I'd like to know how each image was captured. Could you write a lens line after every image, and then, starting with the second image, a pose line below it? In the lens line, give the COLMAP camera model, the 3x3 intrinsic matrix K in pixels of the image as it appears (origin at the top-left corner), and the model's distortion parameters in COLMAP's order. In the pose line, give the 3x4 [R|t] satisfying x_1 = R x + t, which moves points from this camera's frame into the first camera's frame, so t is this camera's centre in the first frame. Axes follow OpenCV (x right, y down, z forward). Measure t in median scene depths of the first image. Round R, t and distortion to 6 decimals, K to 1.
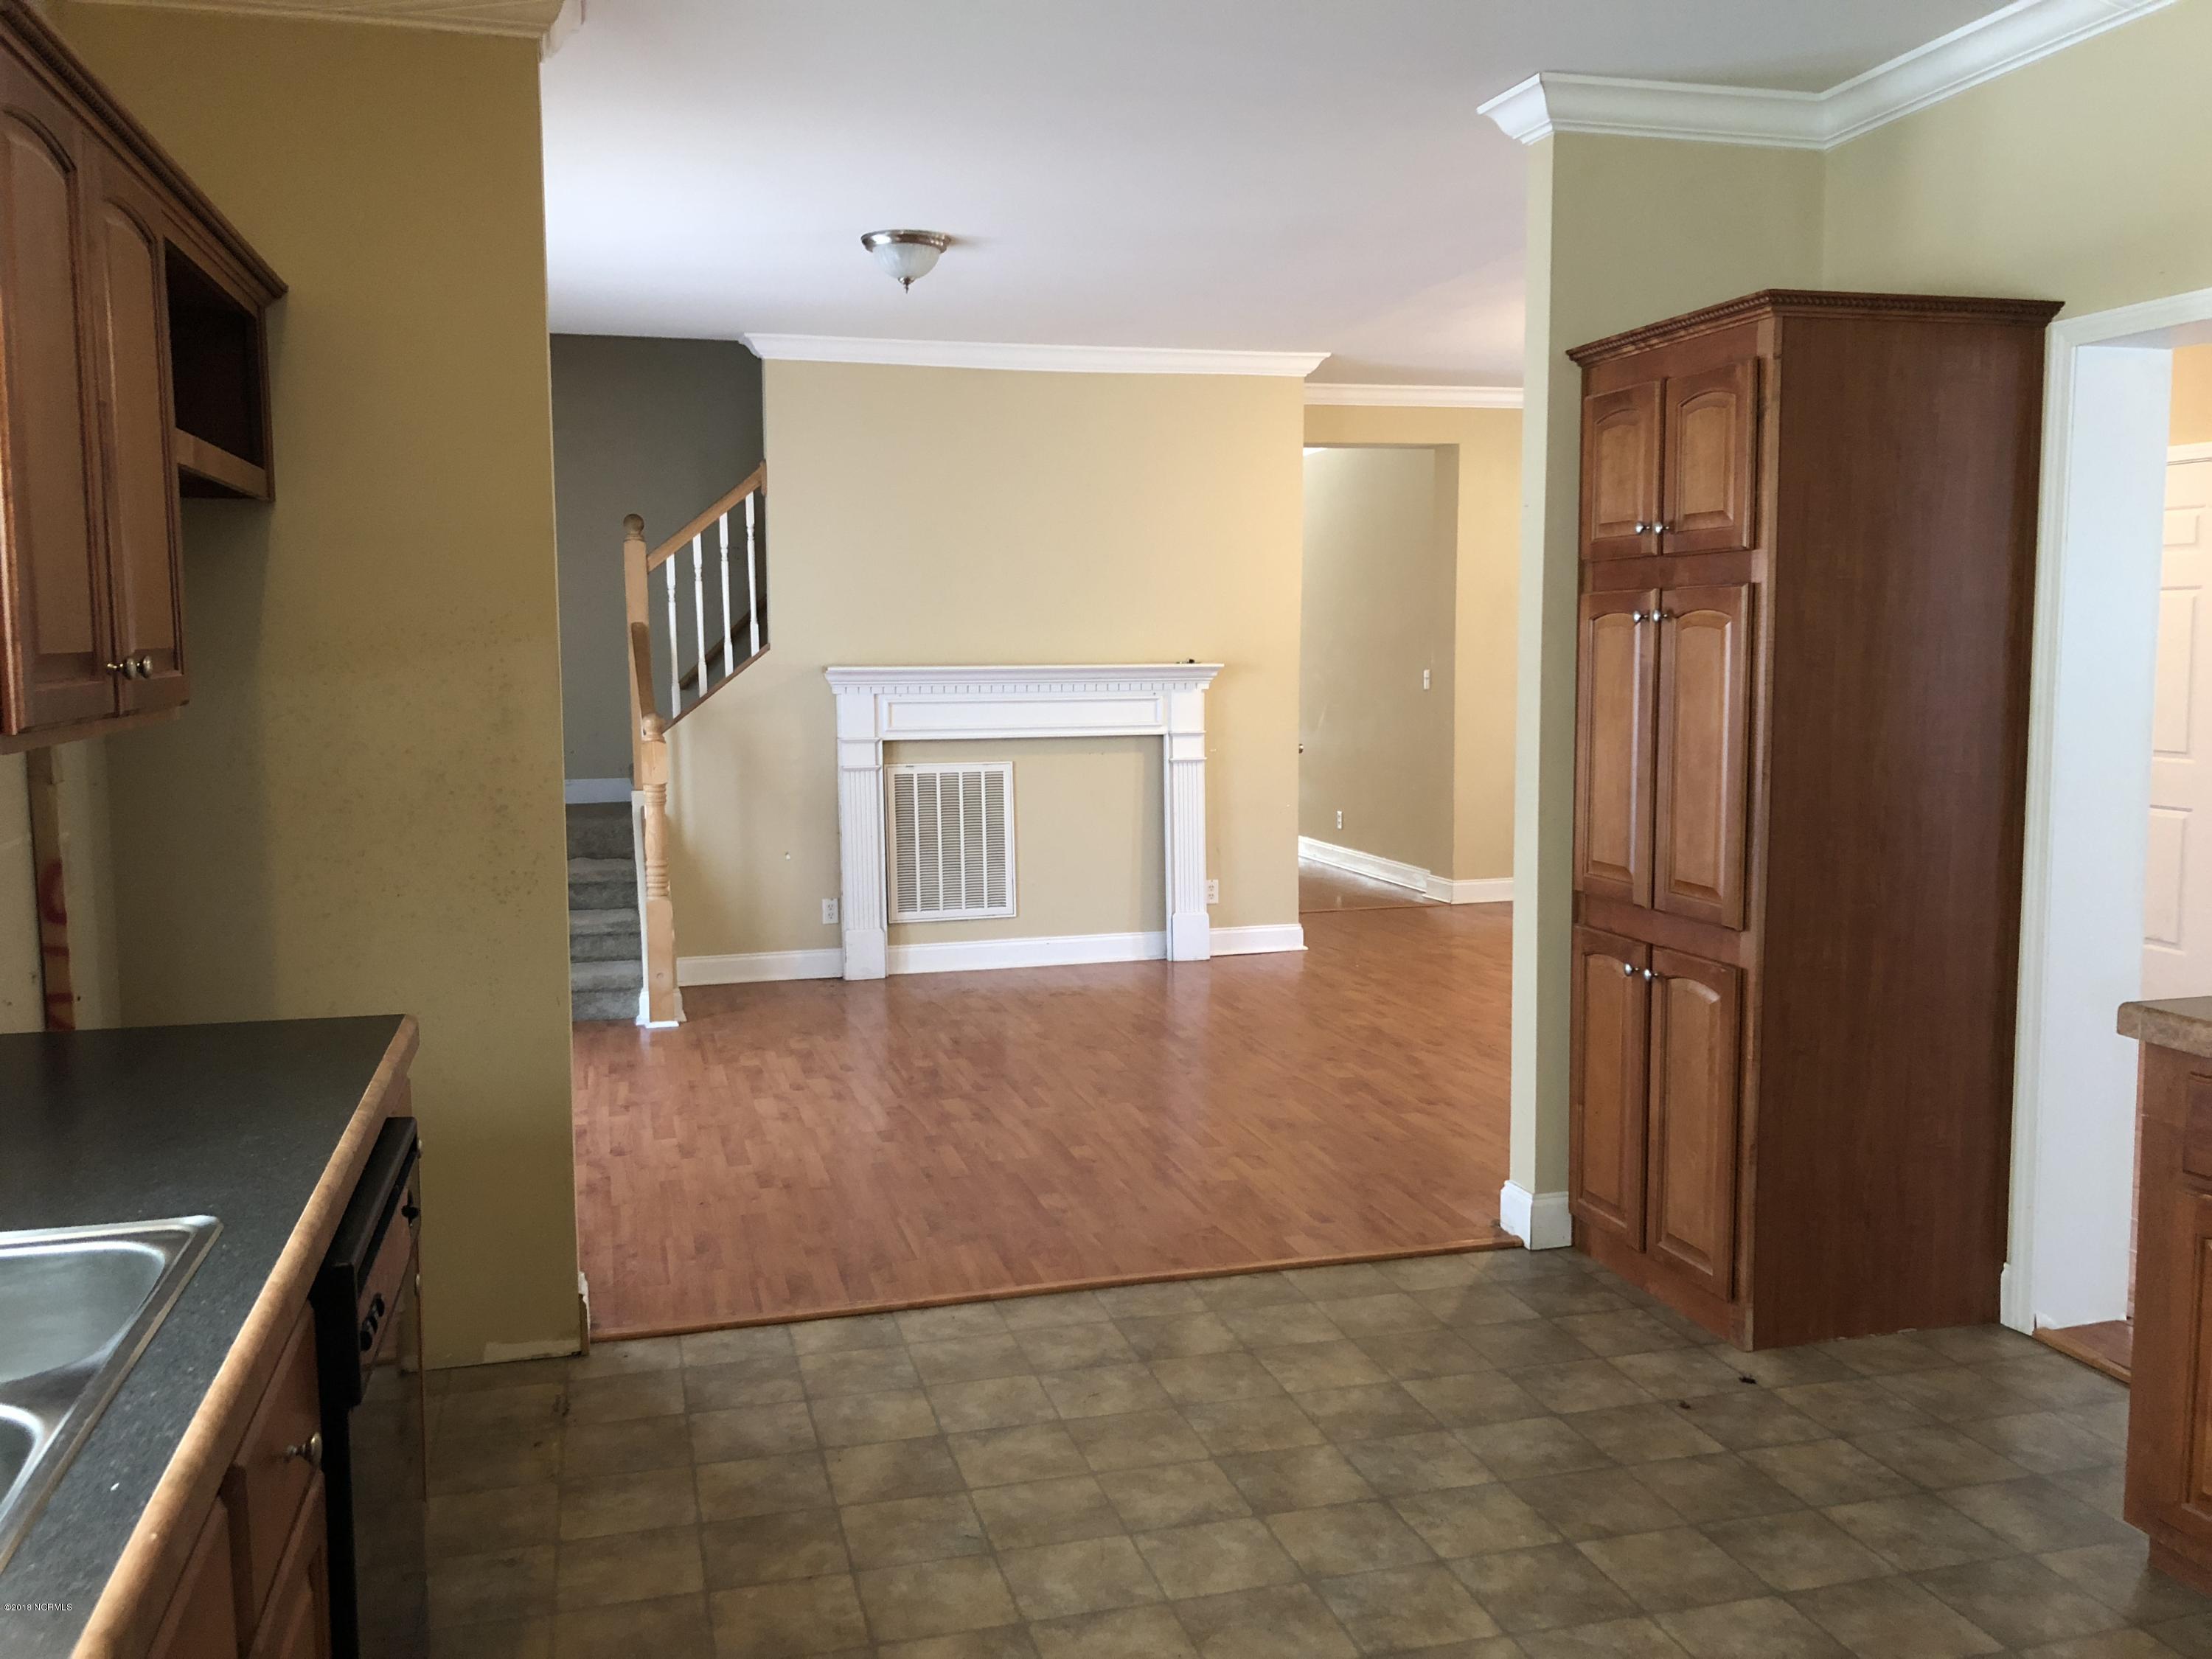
lens RADIAL K [[1824.9, 0, 1092.5], [0, 1824.9, 825.3], [0, 0, 1]] dist [0.031332, -0.002374]
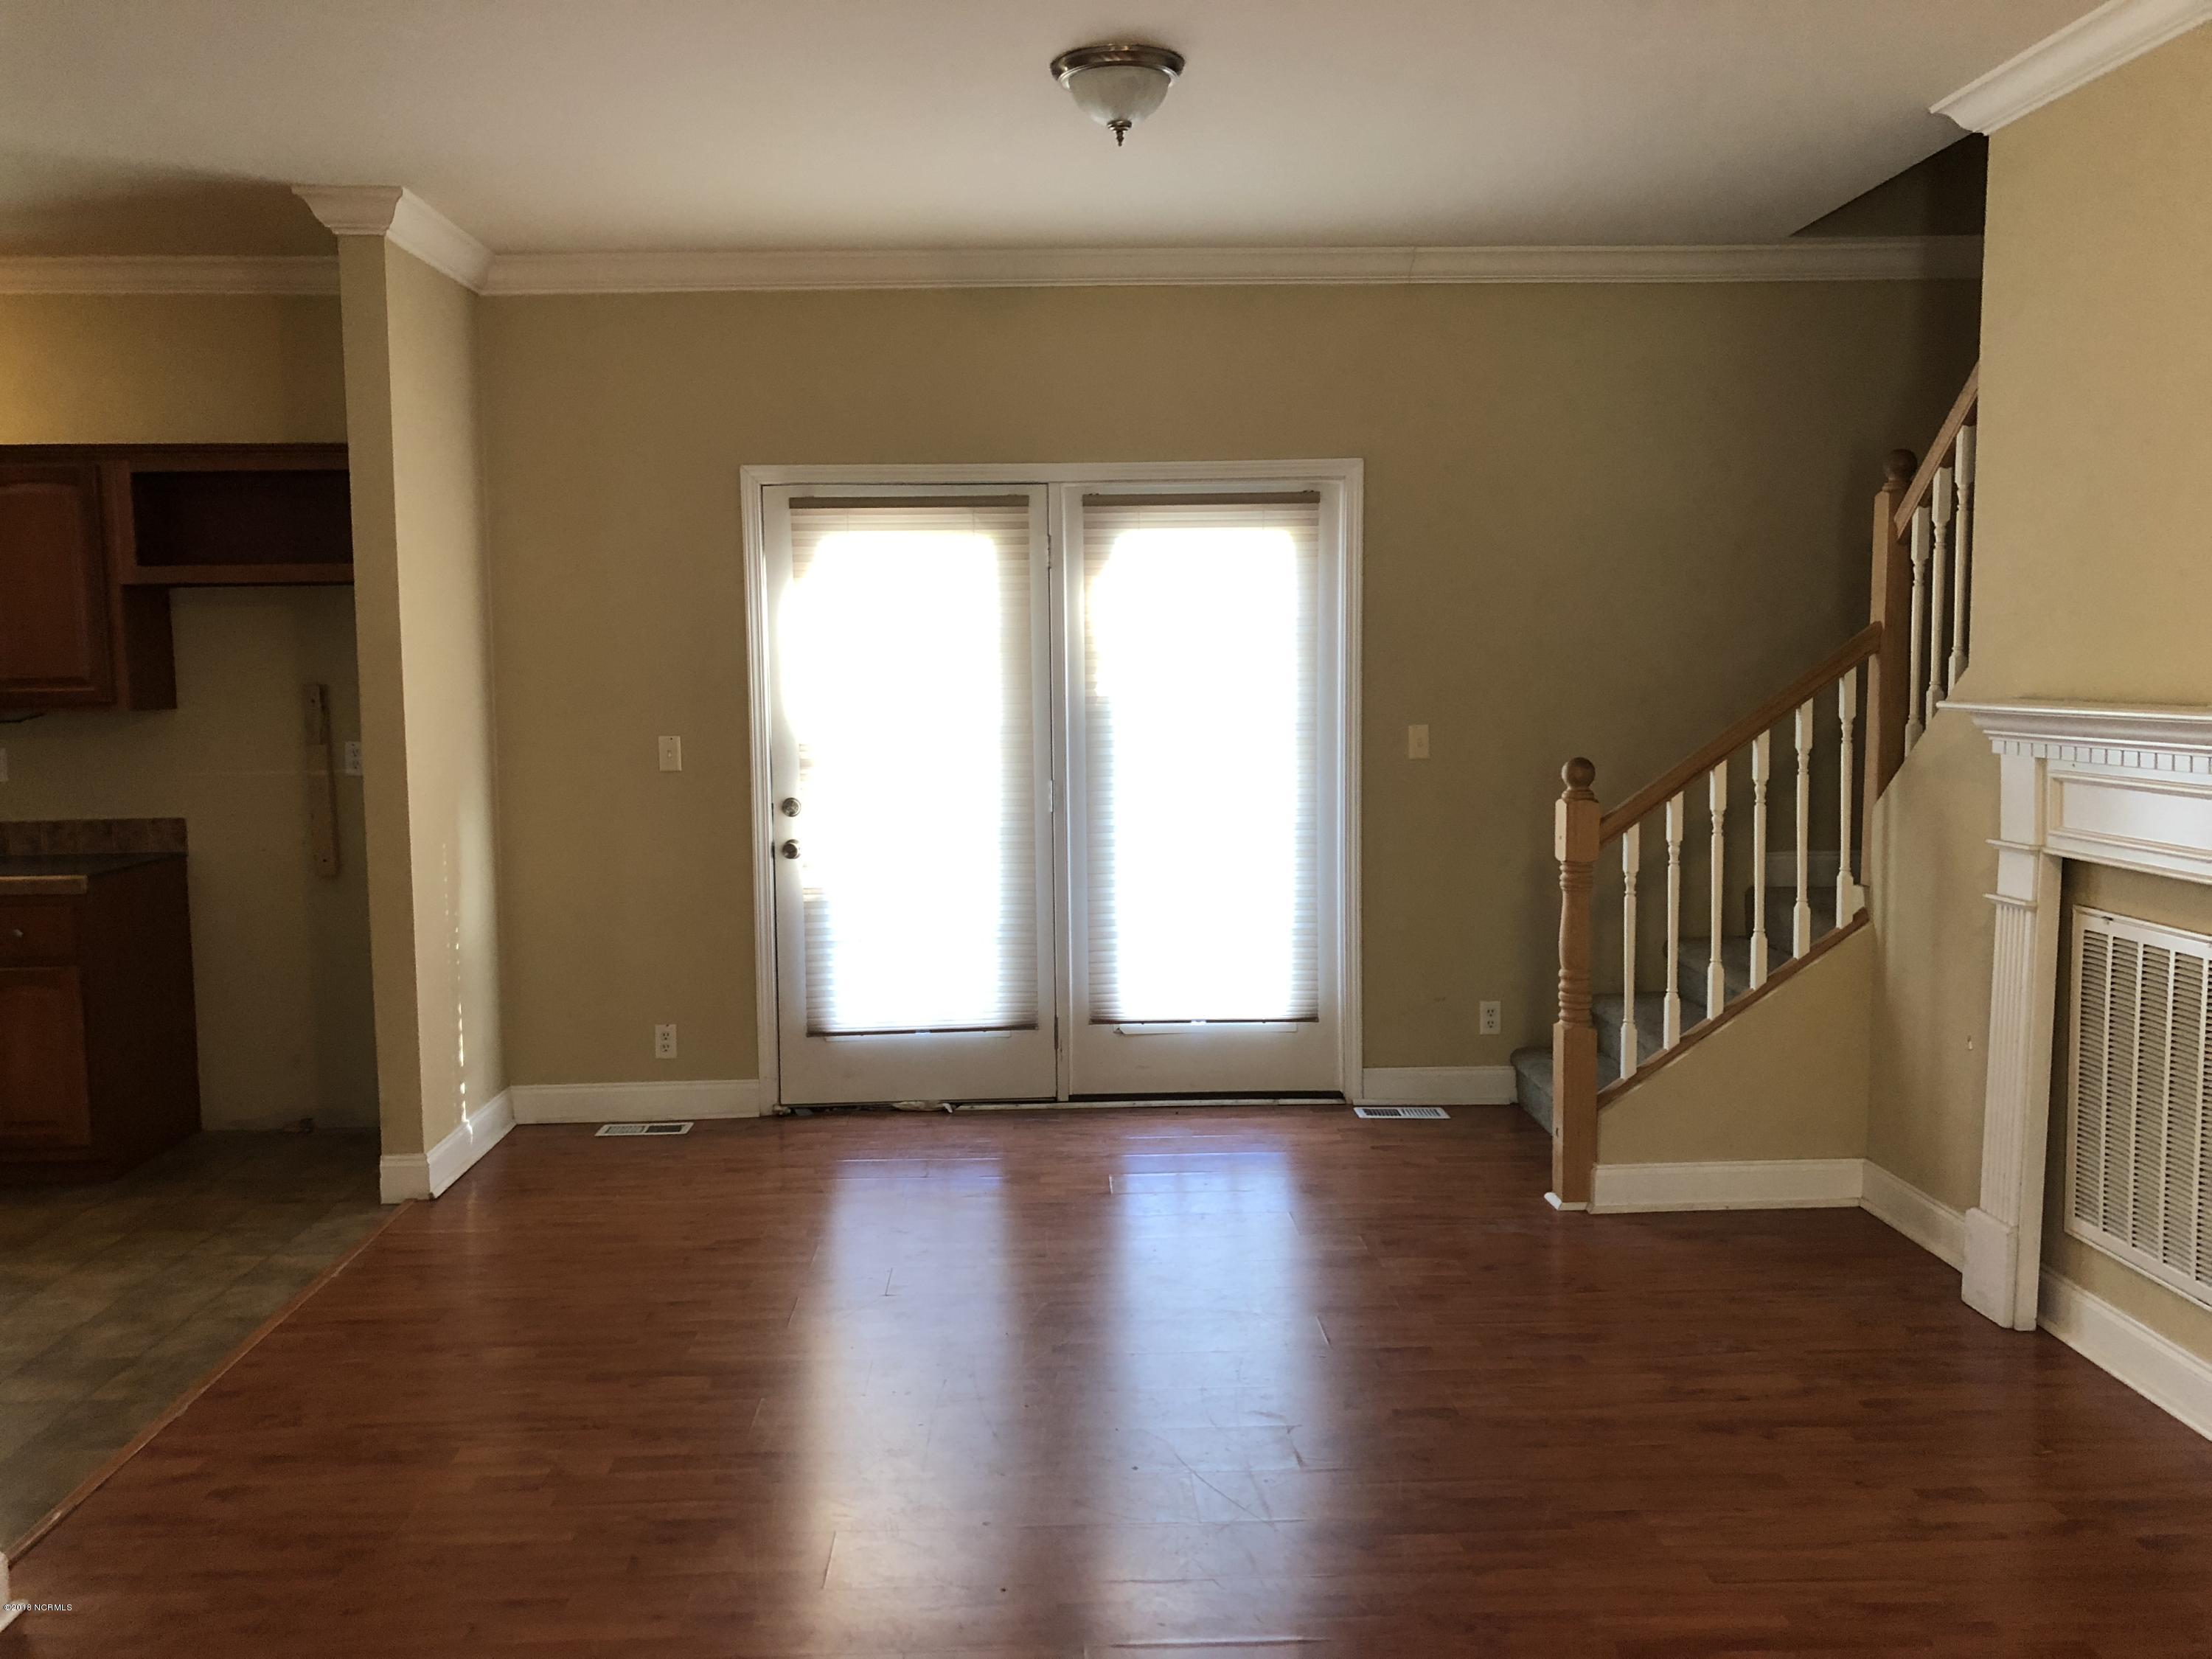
lens RADIAL K [[1824.9, 0, 1092.5], [0, 1824.9, 825.3], [0, 0, 1]] dist [0.031332, -0.002374]
pose [[-0.240216, 0.097346, -0.965826, 0.415552], [-0.083696, 0.989177, 0.120516, -0.090940], [0.967105, 0.109786, -0.229468, 0.851992]]
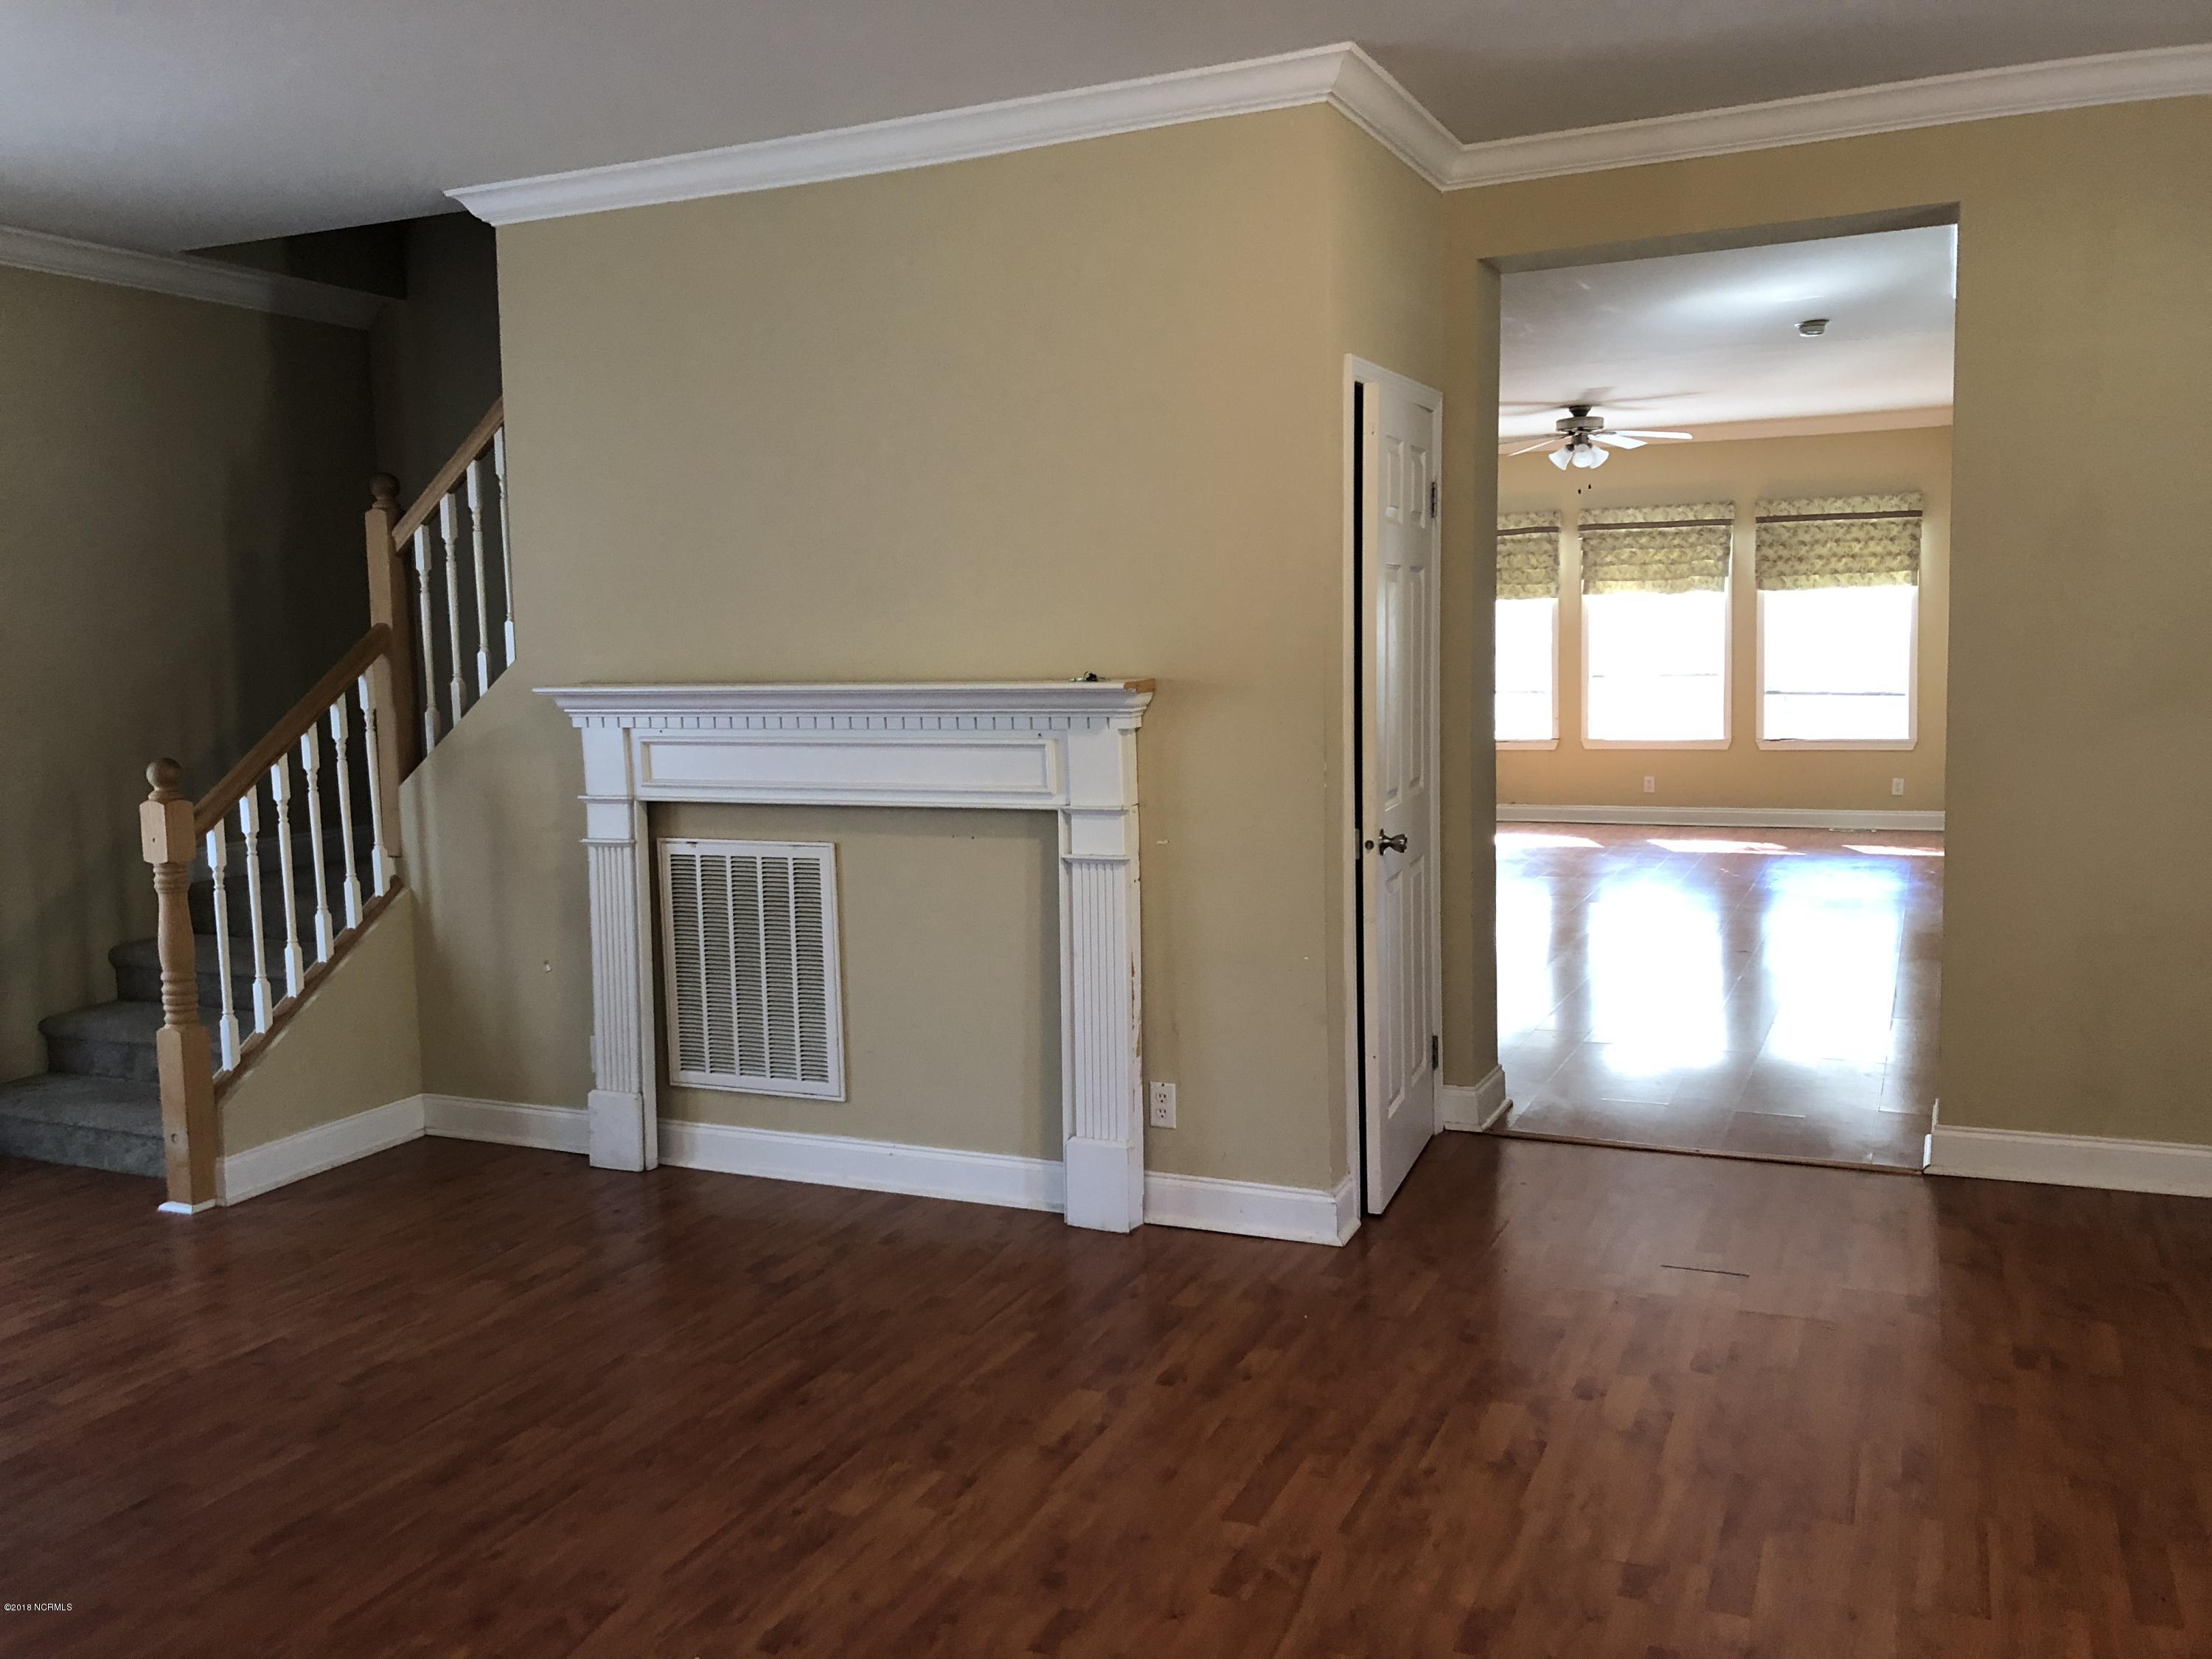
lens RADIAL K [[1775.7, 0, 1110.9], [0, 1775.7, 830.5], [0, 0, 1]] dist [-0.001379, -0.005788]
pose [[0.765949, 0.057917, -0.640288, 0.402504], [-0.047030, 0.998313, 0.034042, -0.064252], [0.641179, 0.004038, 0.767381, 0.620550]]
